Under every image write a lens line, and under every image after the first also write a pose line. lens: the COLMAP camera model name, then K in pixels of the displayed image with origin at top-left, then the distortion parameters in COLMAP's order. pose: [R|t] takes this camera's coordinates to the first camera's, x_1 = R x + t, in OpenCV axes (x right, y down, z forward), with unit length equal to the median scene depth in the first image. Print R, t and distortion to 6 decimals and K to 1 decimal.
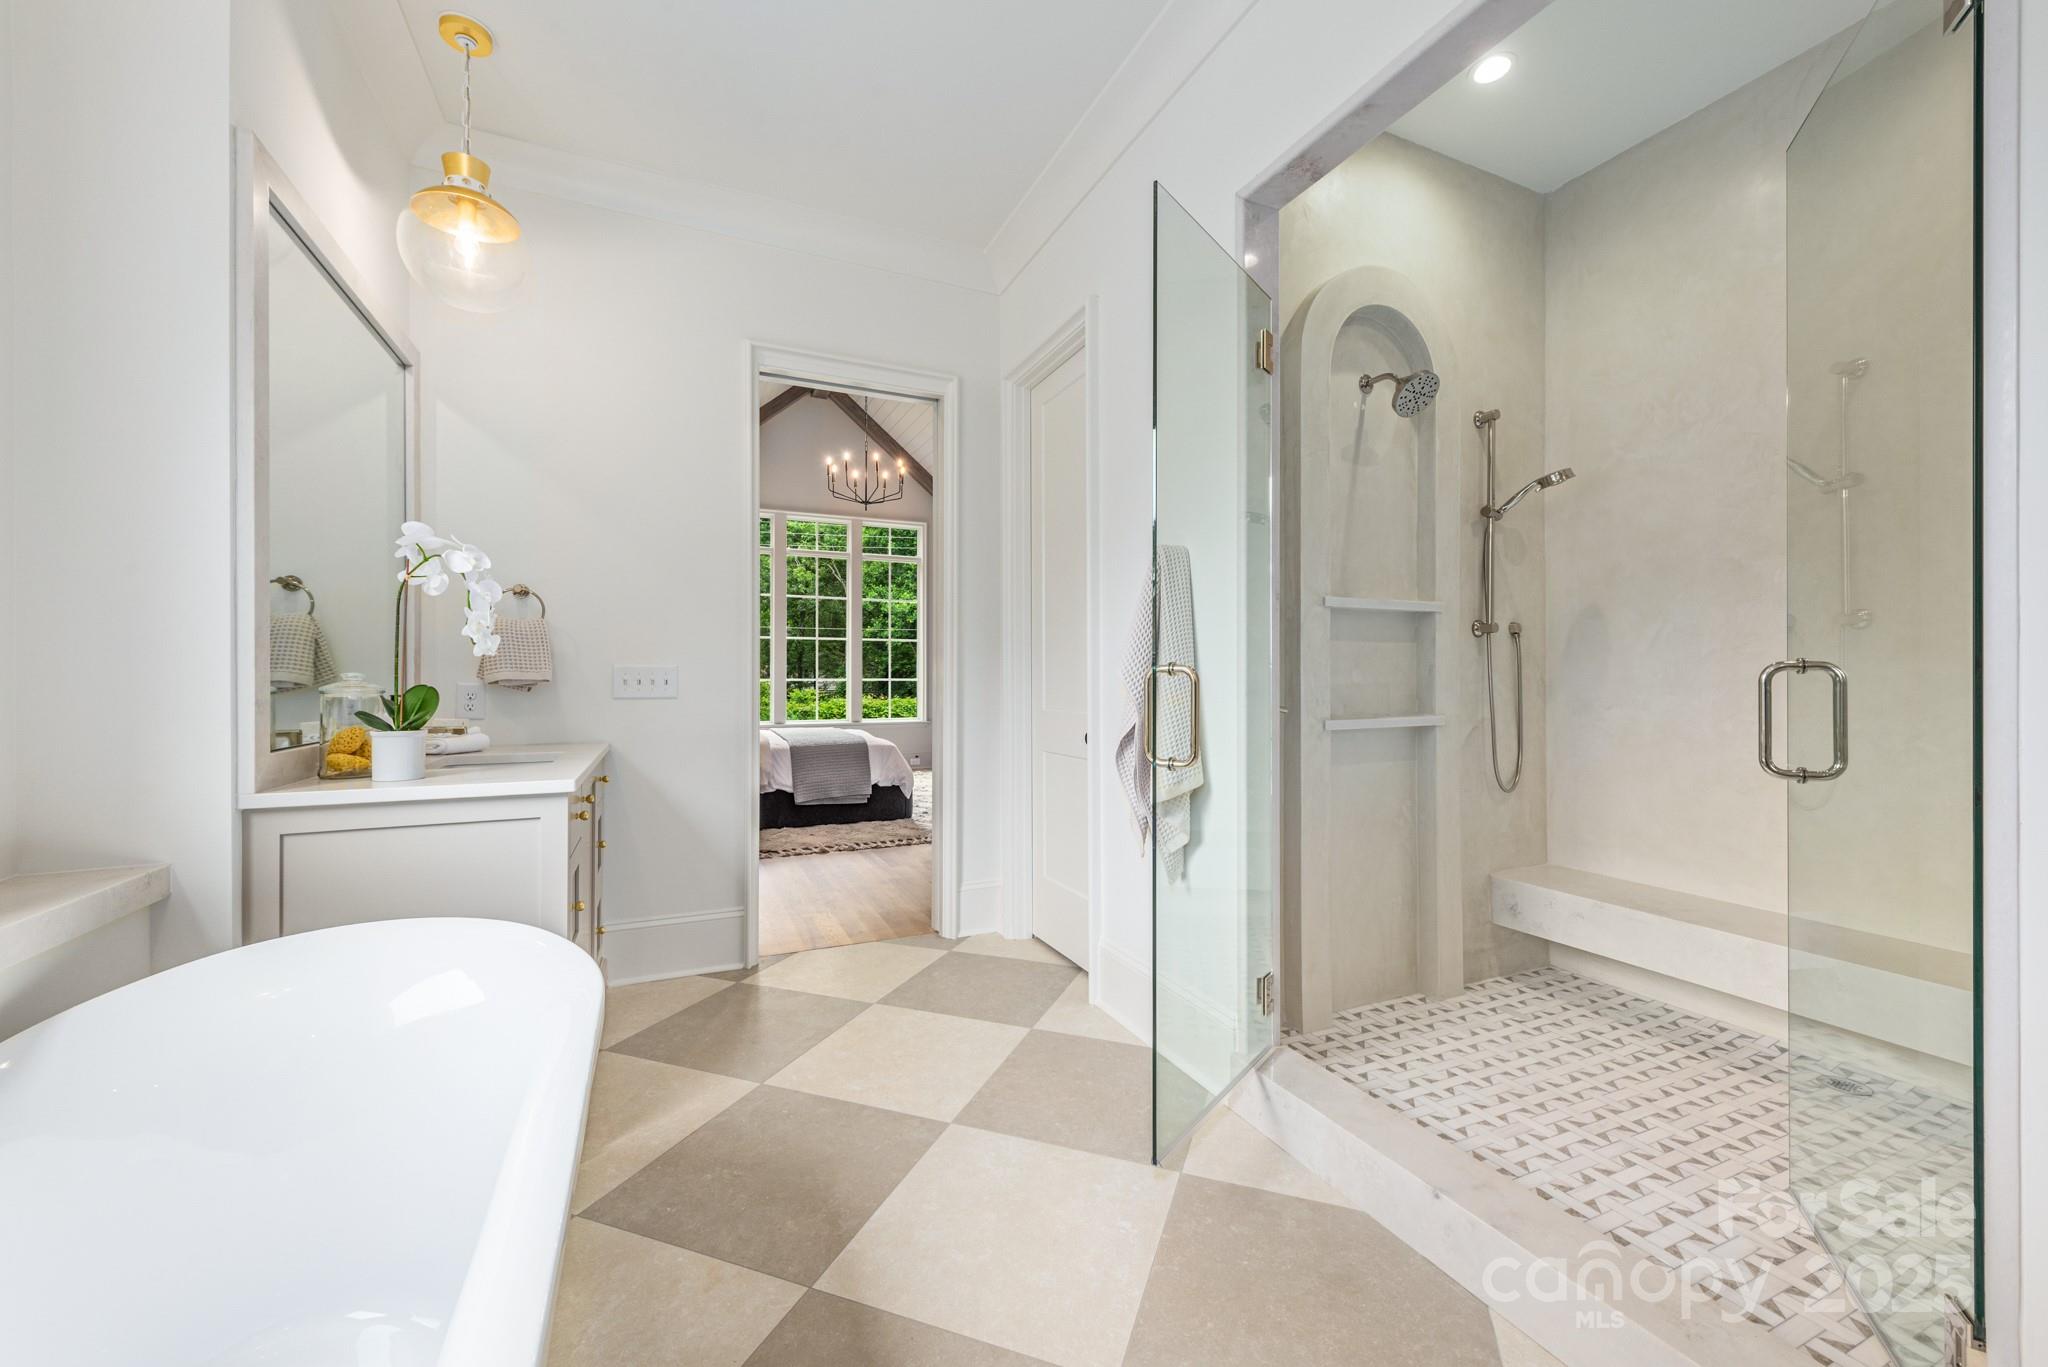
lens RADIAL K [[796.7, 0, 1028.3], [0, 796.7, 681.1], [0, 0, 1]] dist [0.003038, 0.000059]
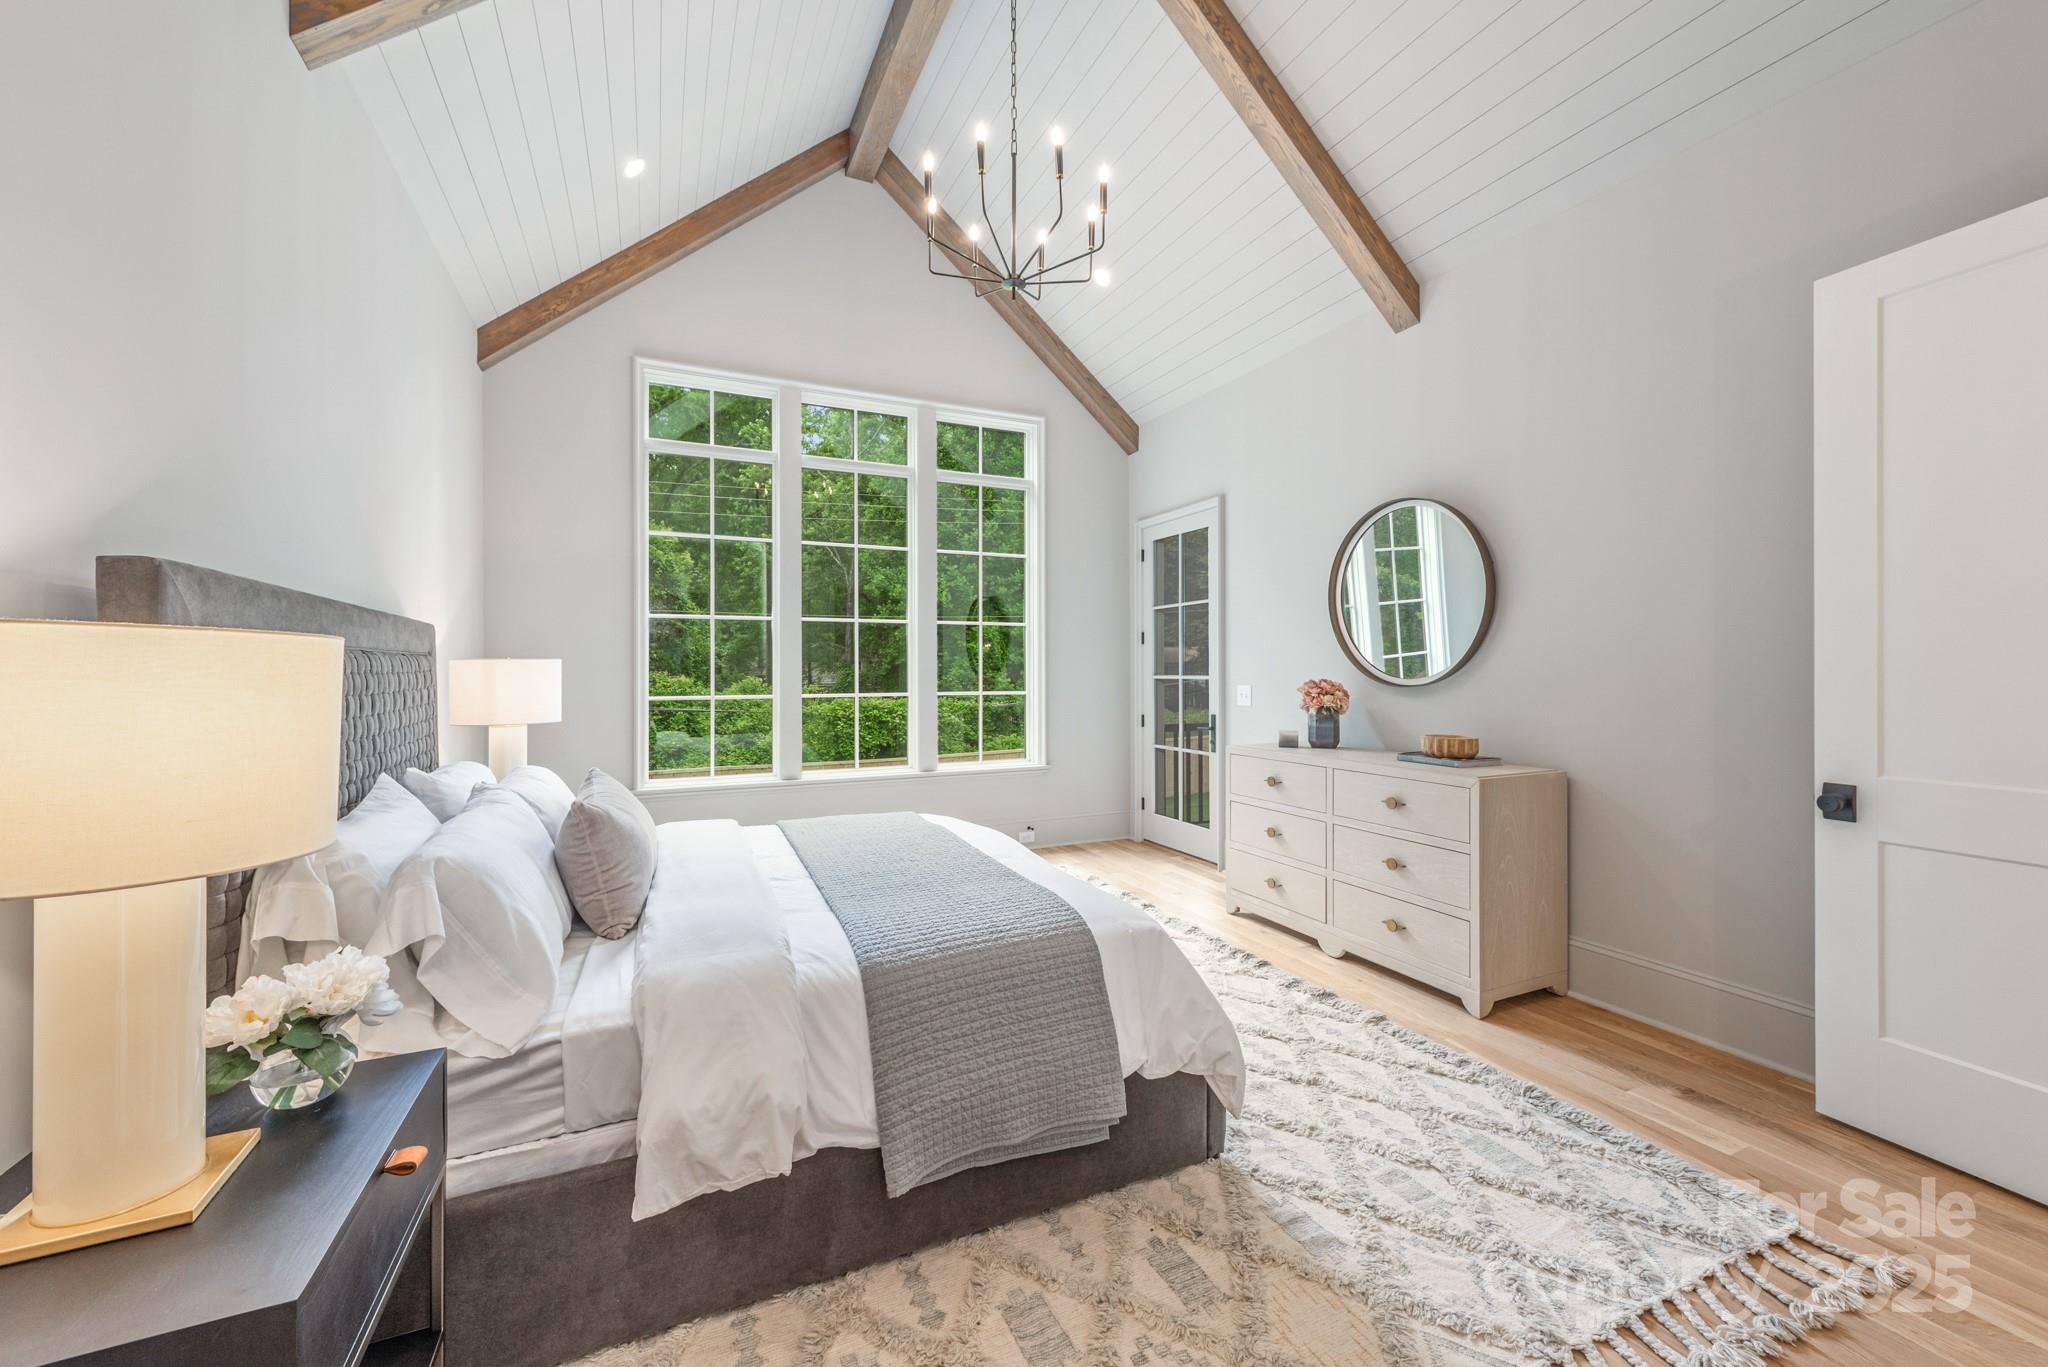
lens RADIAL K [[796.7, 0, 1022.4], [0, 796.7, 672.7], [0, 0, 1]] dist [0.003038, 0.000059]
pose [[0.999988, -0.004063, 0.002670, -0.149255], [0.004055, 0.999987, 0.002999, -0.017424], [-0.002682, -0.002988, 0.999992, 0.438277]]
